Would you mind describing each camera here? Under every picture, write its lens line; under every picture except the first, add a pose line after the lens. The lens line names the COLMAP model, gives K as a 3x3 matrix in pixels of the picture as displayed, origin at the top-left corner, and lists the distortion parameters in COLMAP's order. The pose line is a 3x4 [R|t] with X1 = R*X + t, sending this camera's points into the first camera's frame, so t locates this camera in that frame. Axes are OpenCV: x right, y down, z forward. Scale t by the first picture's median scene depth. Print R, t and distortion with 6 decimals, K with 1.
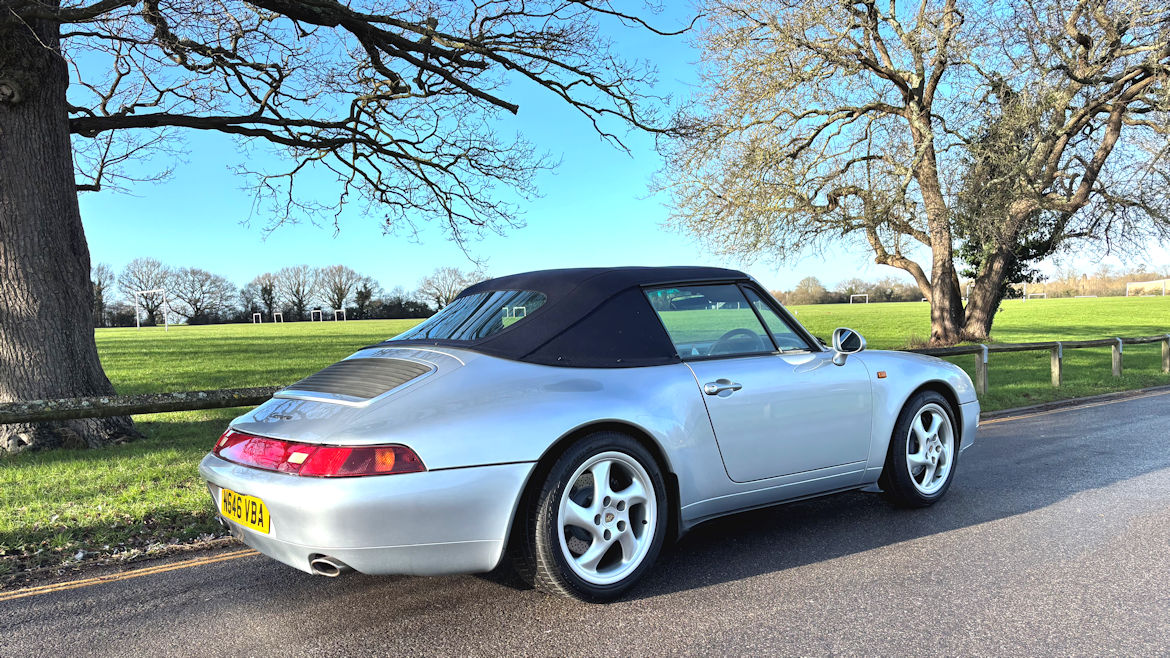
lens RADIAL K [[917.2, 0, 596.9], [0, 917.2, 330.0], [0, 0, 1]] dist [0.086065, 0.002639]
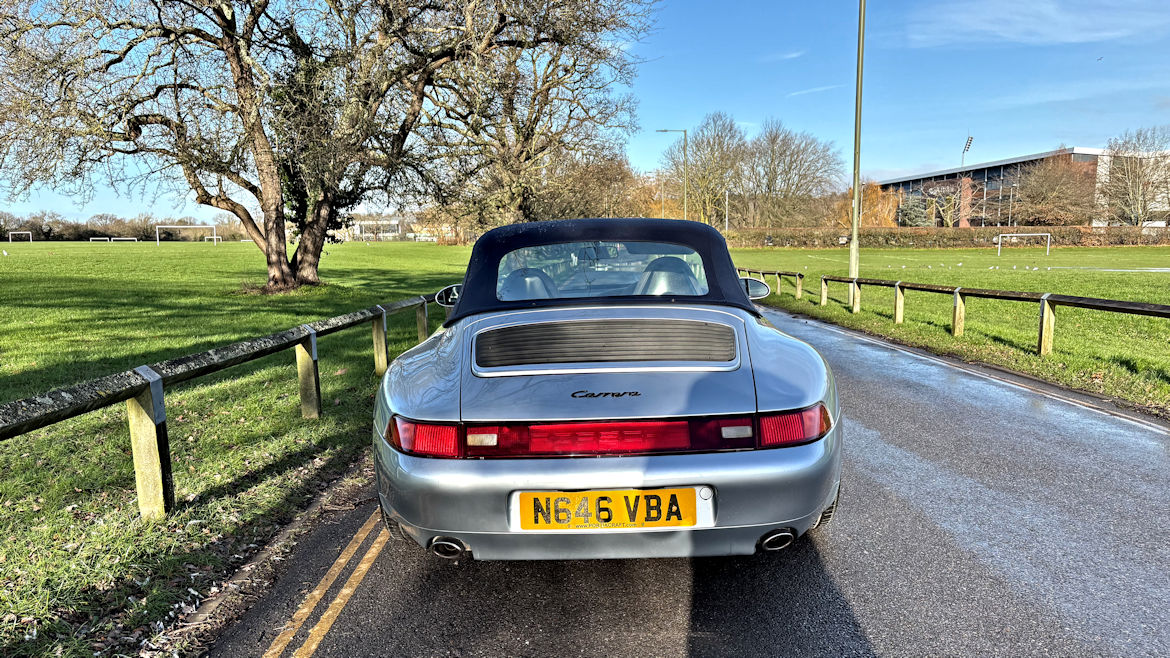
lens RADIAL K [[917.2, 0, 596.9], [0, 917.2, 330.0], [0, 0, 1]] dist [0.086065, 0.002639]
pose [[0.614897, -0.064231, 0.785987, -0.208566], [0.013935, 0.997407, 0.070607, -0.005521], [-0.788484, -0.032463, 0.614197, 0.103435]]
